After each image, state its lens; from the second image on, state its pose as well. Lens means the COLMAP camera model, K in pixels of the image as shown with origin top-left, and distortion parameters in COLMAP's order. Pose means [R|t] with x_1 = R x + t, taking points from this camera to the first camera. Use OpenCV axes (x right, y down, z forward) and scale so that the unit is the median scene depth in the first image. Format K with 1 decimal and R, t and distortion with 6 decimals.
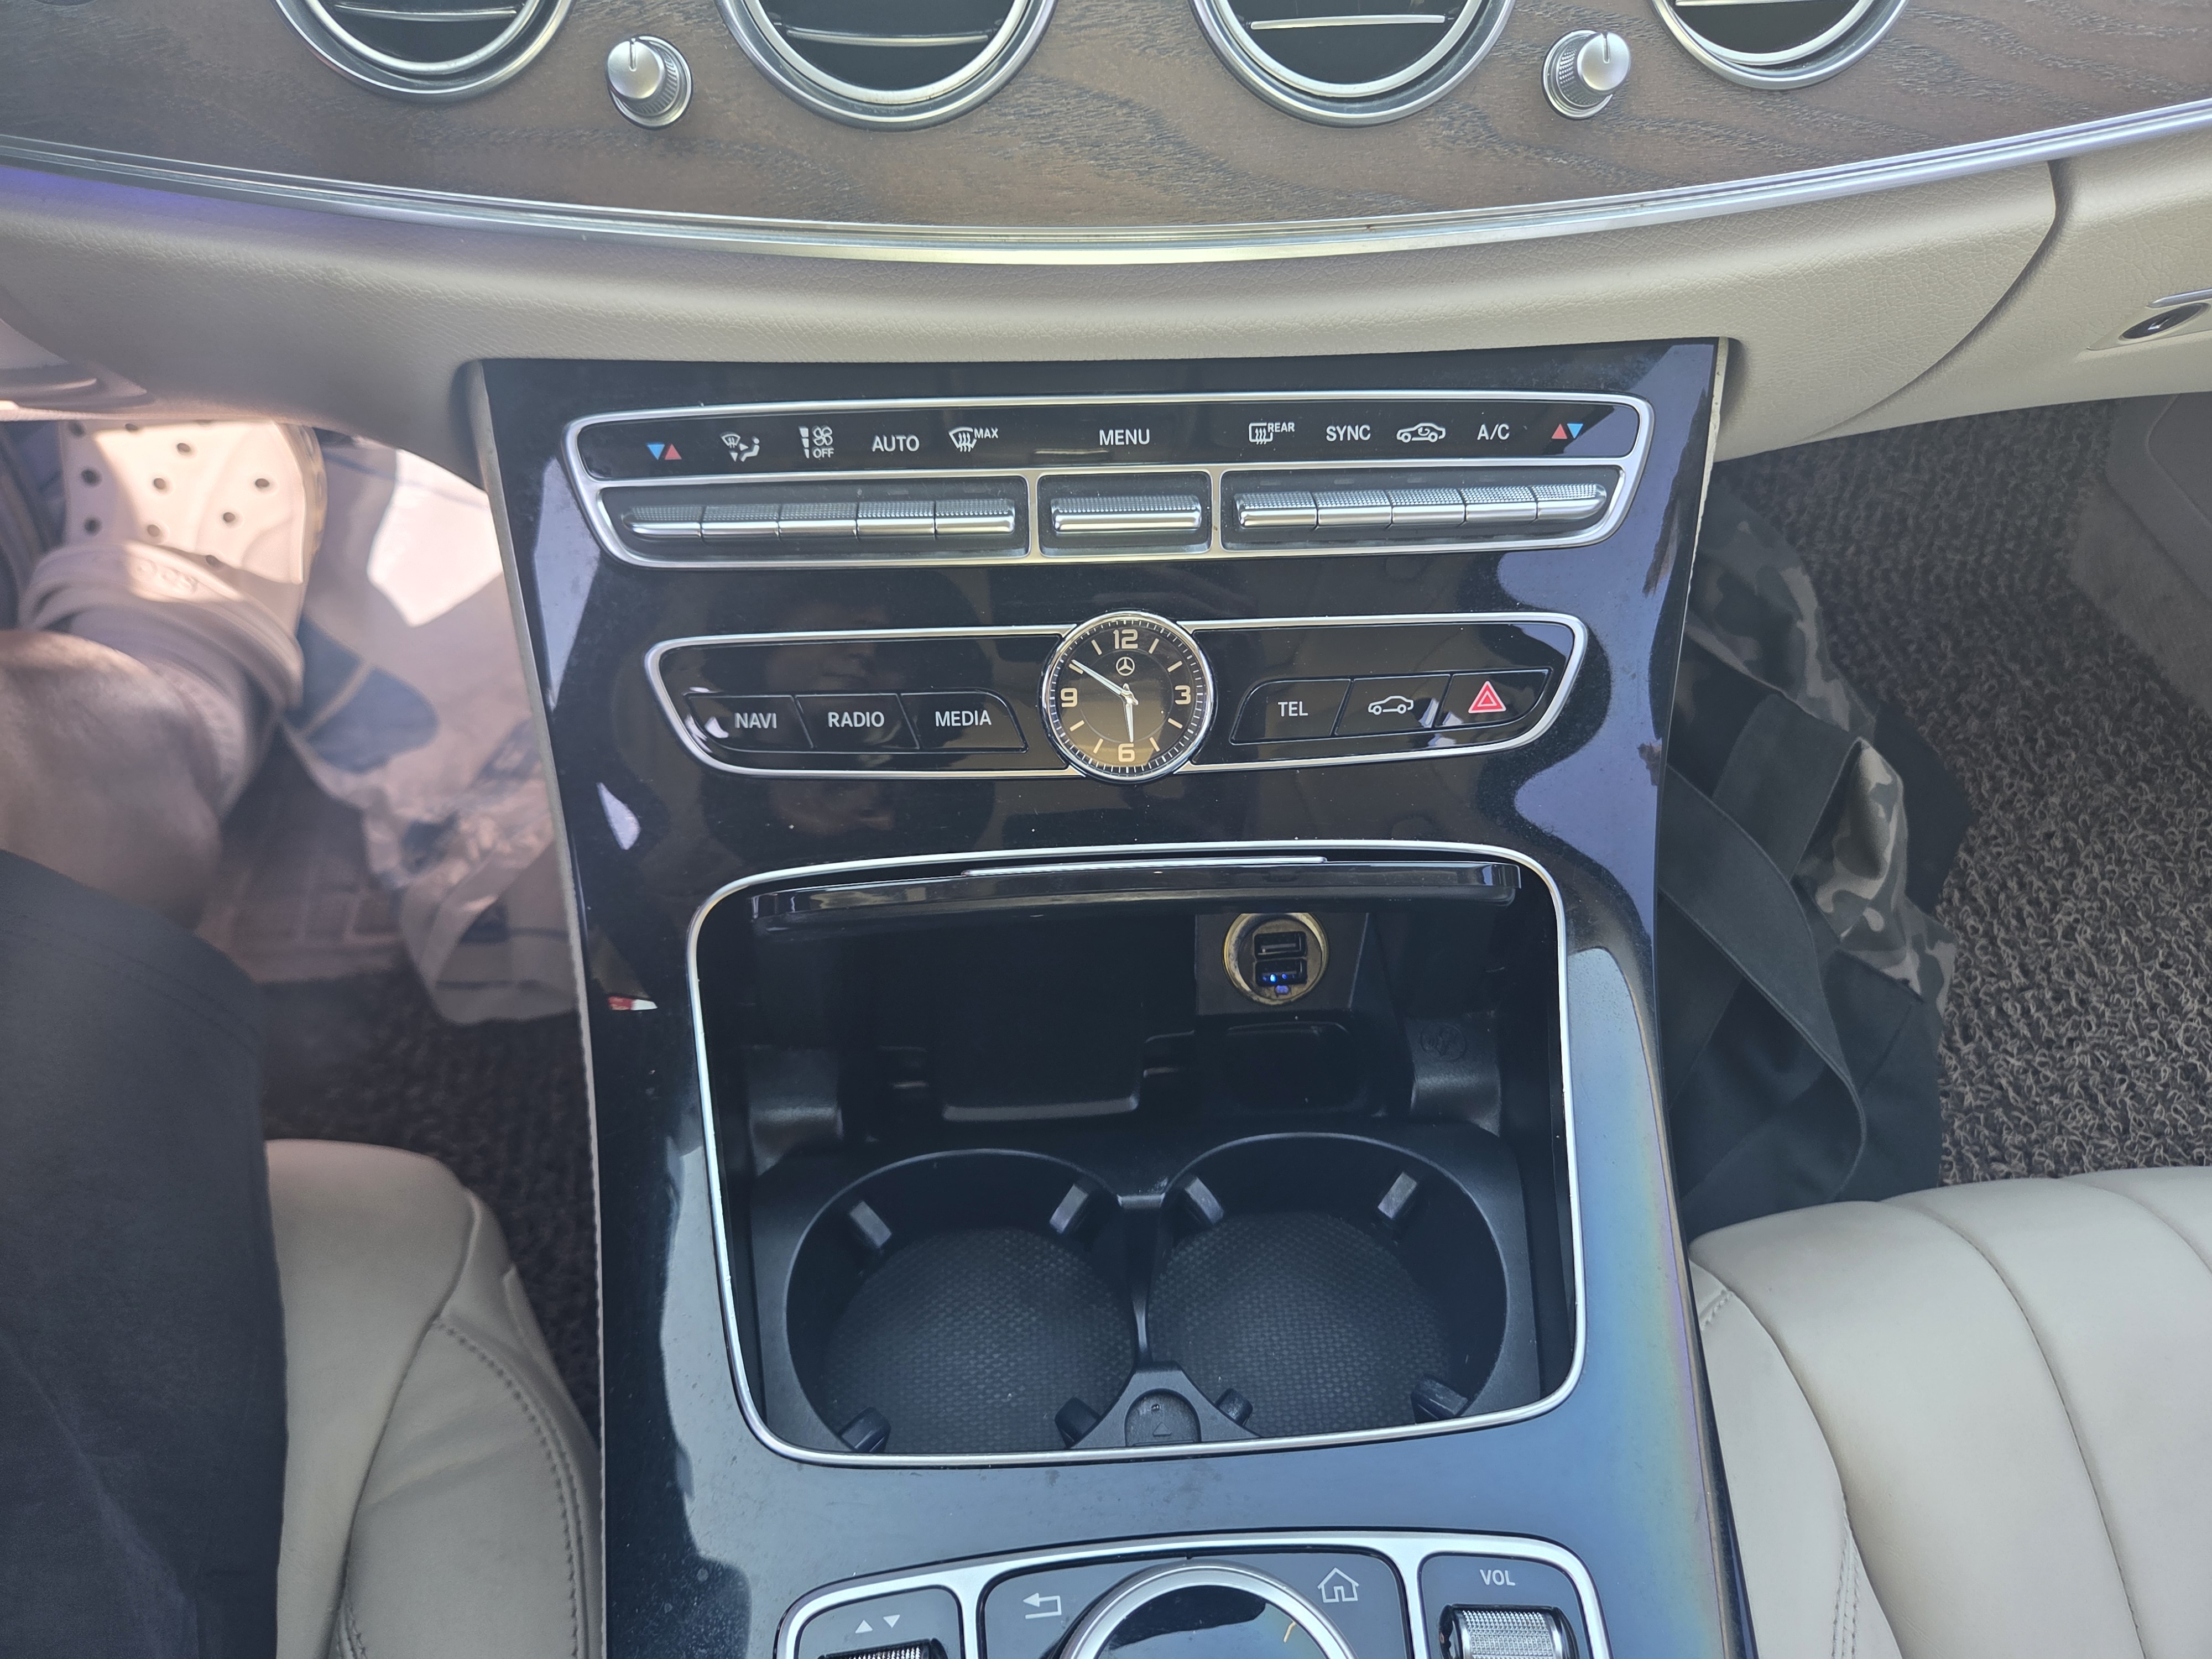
lens RADIAL K [[1542.1, 0, 1111.8], [0, 1542.1, 827.4], [0, 0, 1]] dist [0.055842, -0.066583]
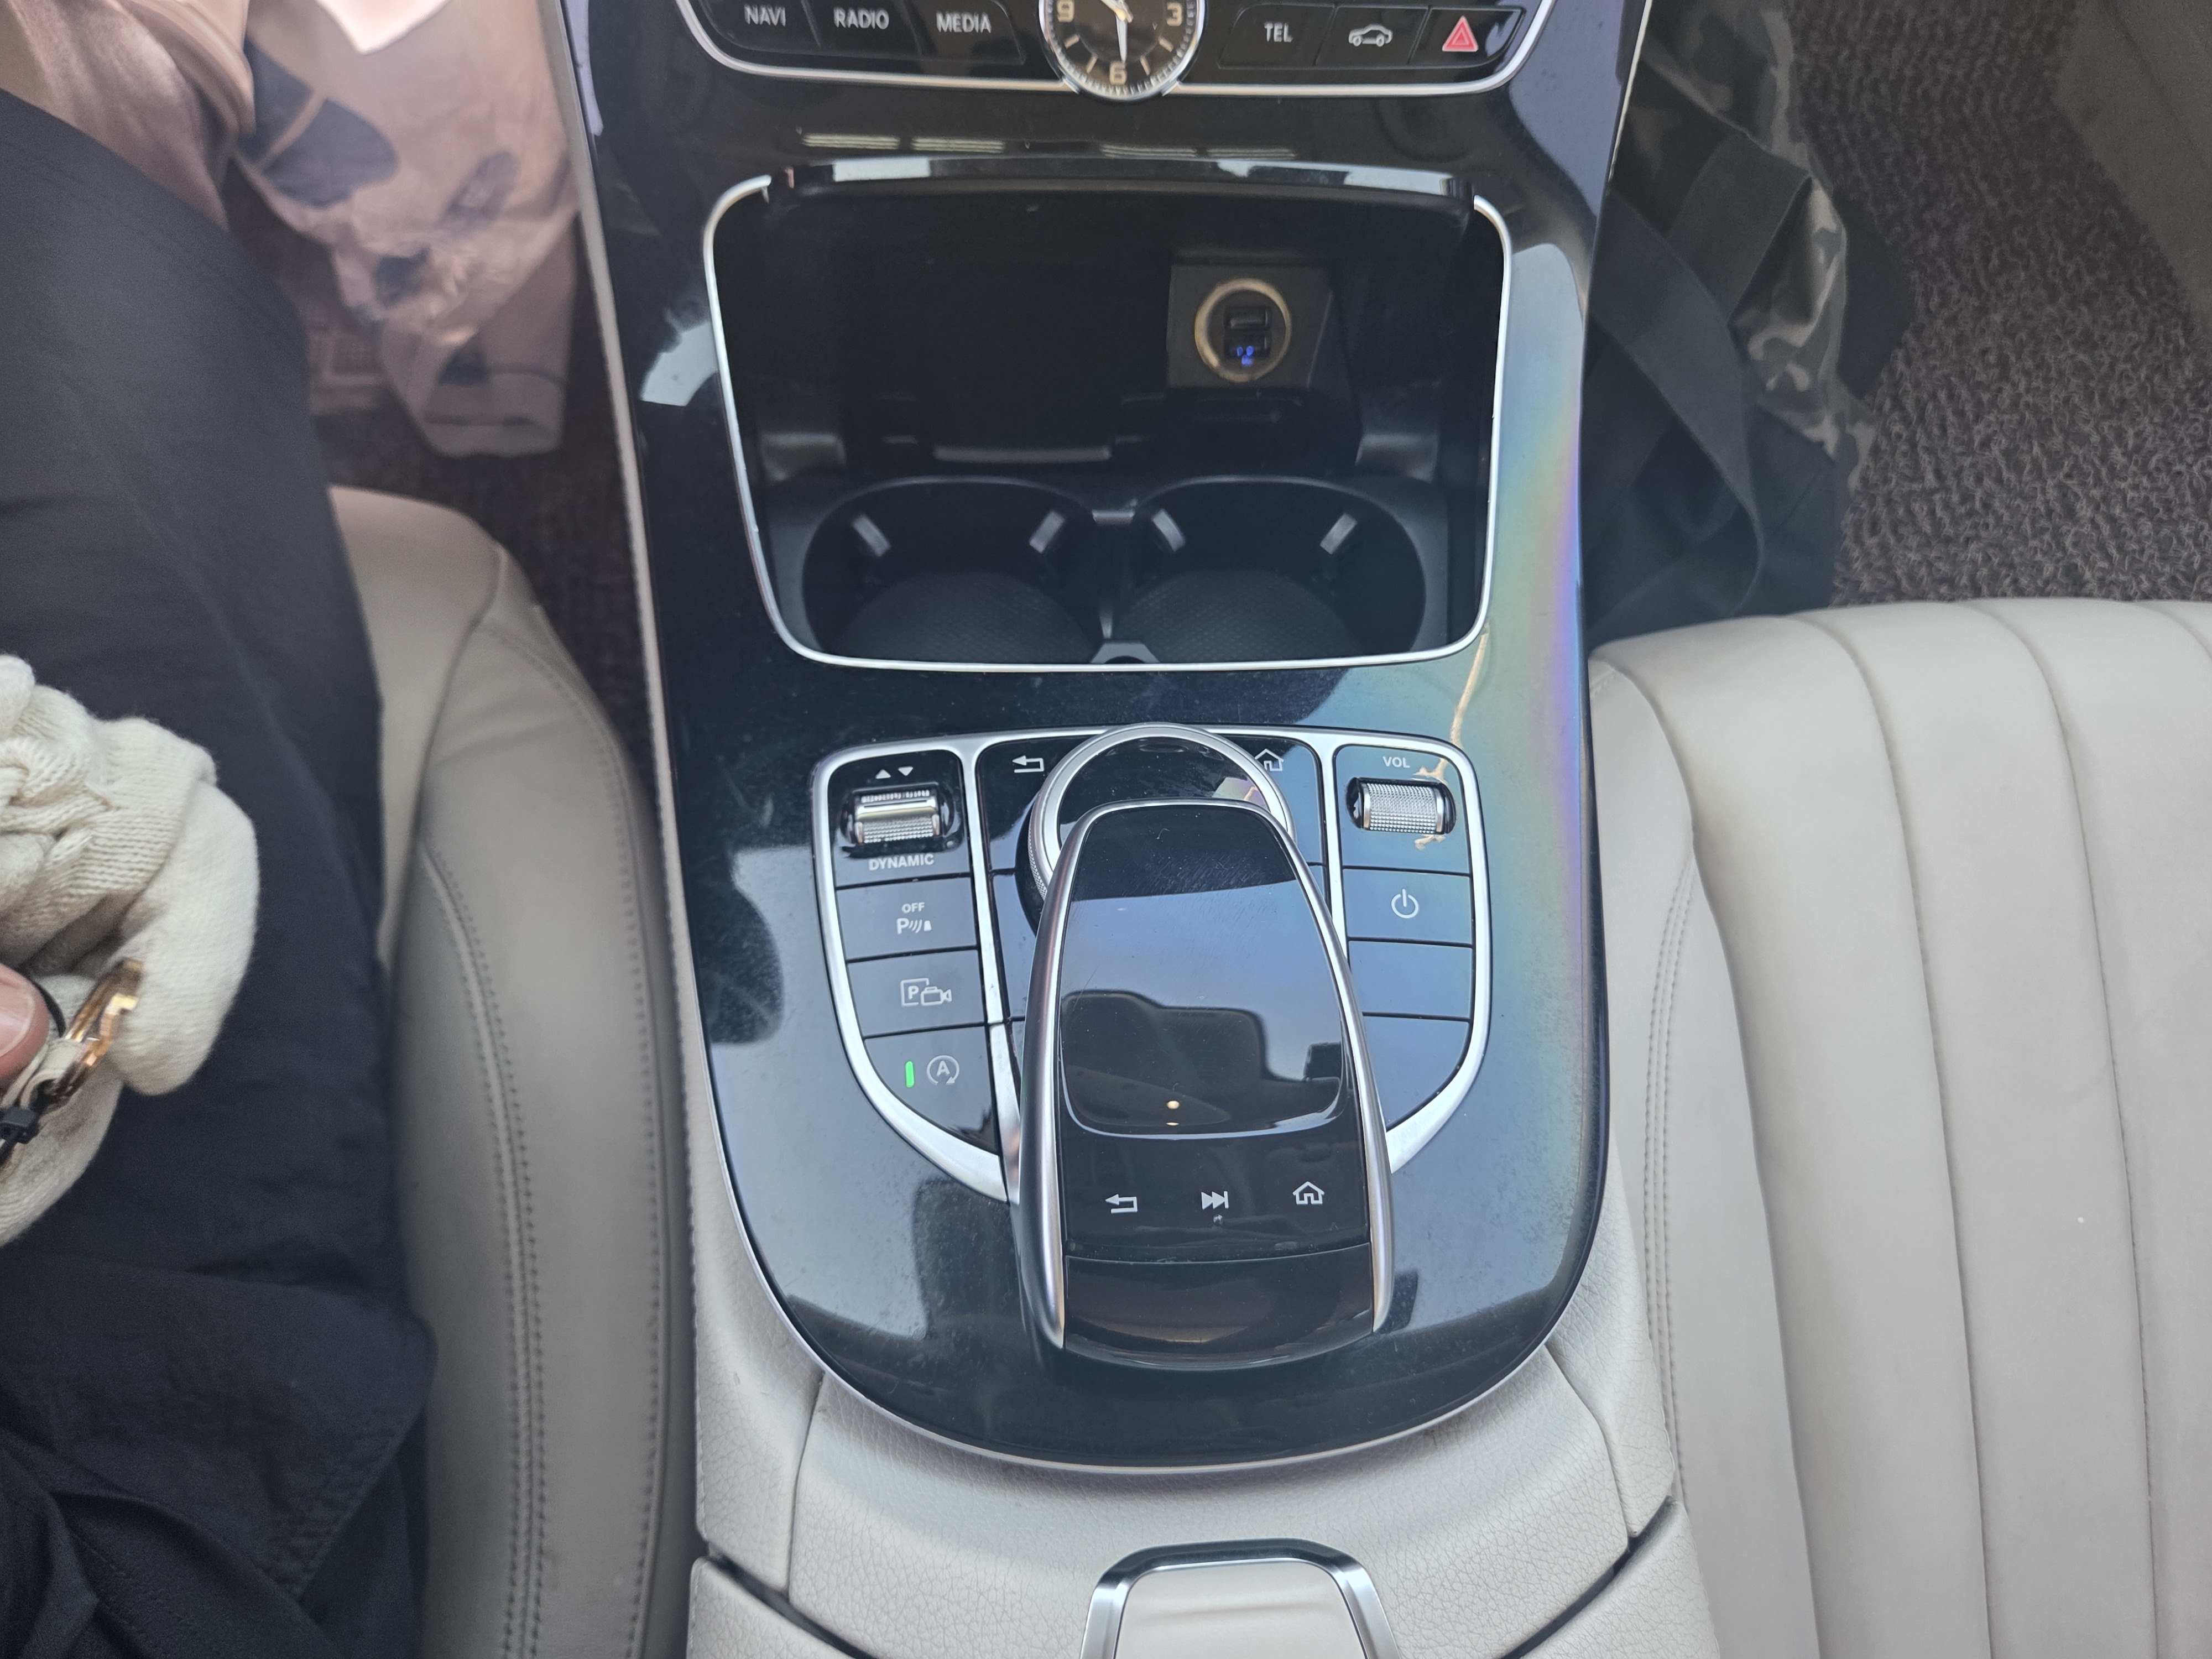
lens RADIAL K [[1542.1, 0, 1111.8], [0, 1542.1, 827.4], [0, 0, 1]] dist [0.055842, -0.066583]
pose [[0.998755, 0.033097, 0.037331, -0.008536], [-0.041245, 0.968749, 0.244588, 0.093496], [-0.028069, -0.245823, 0.968908, -0.076148]]
